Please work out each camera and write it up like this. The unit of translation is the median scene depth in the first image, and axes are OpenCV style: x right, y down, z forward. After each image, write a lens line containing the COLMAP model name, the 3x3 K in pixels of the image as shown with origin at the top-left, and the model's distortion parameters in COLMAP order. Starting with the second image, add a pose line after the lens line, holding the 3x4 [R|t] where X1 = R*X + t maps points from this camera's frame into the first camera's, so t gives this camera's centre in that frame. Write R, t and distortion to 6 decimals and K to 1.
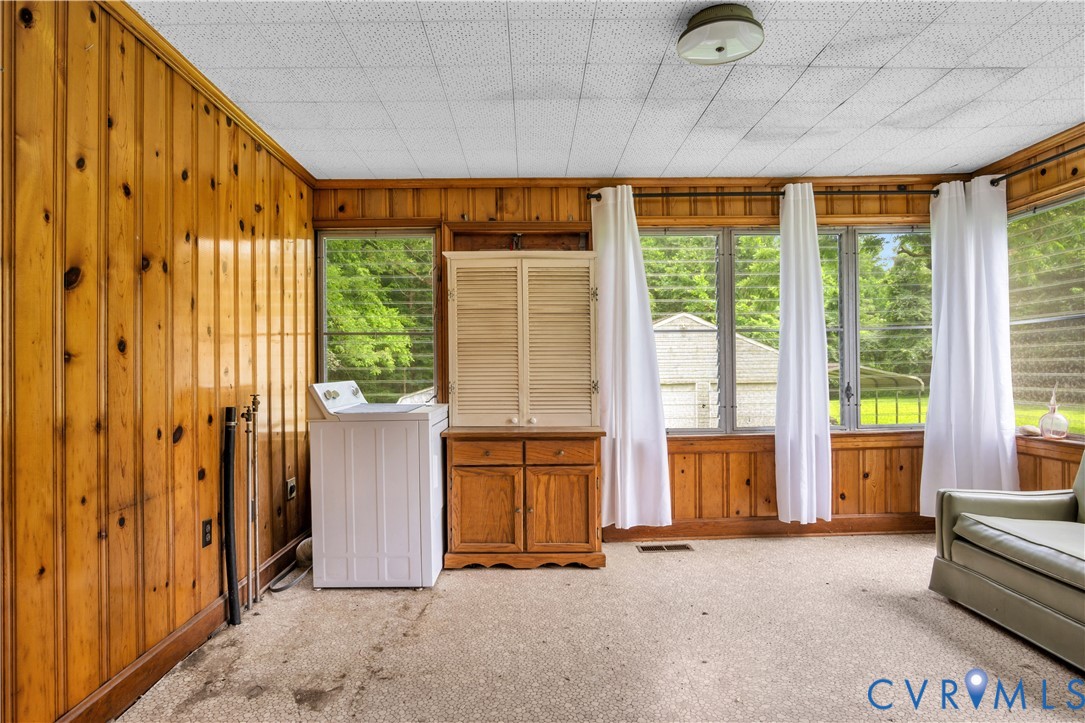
lens RADIAL K [[586.3, 0, 535.9], [0, 586.3, 365.9], [0, 0, 1]] dist [-0.024407, 0.001199]
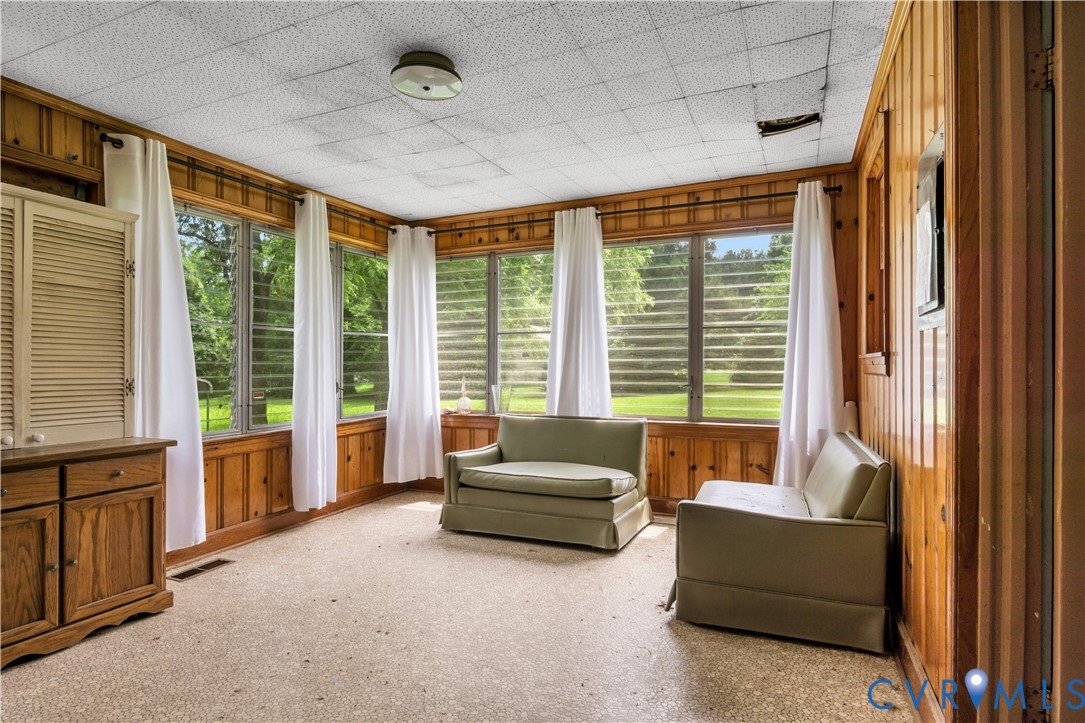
lens RADIAL K [[586.3, 0, 535.9], [0, 586.3, 365.9], [0, 0, 1]] dist [-0.024407, 0.001199]
pose [[0.405962, 0.010102, 0.913834, -0.415916], [-0.003769, 0.999949, -0.009380, 0.013891], [-0.913882, 0.000364, 0.405979, 0.206438]]
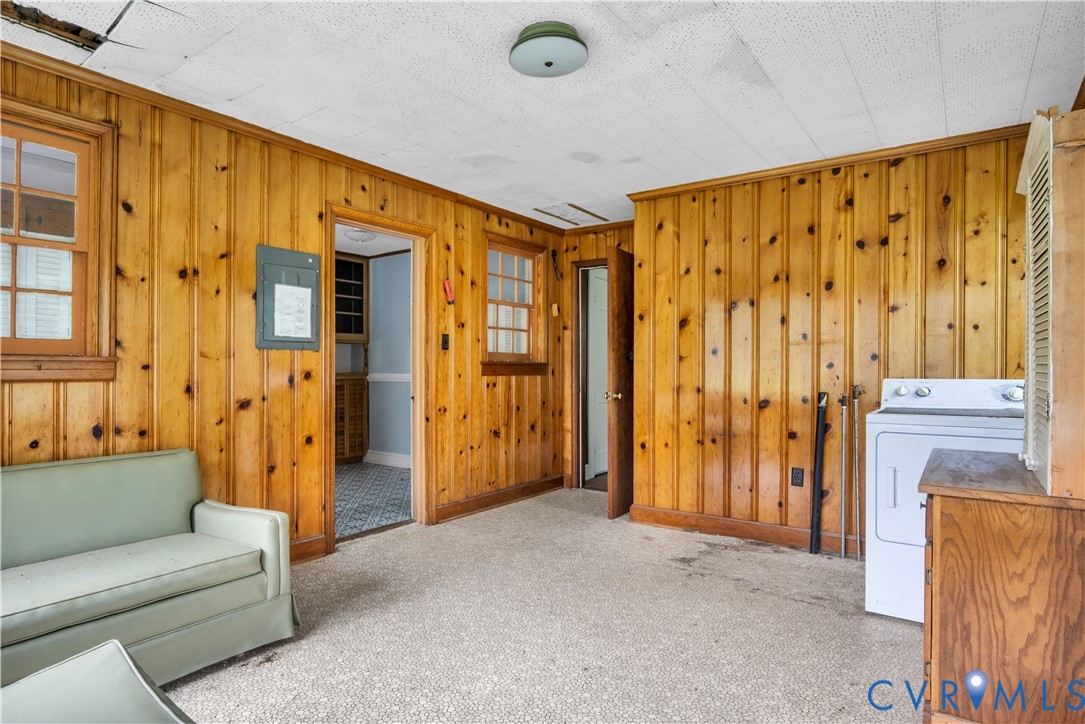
lens RADIAL K [[586.3, 0, 535.9], [0, 586.3, 366.4], [0, 0, 1]] dist [-0.024407, 0.001199]
pose [[-0.595182, 0.010442, -0.803523, 0.752946], [0.007324, 0.999945, 0.007569, -0.002860], [0.803558, -0.001380, -0.595226, 1.024169]]
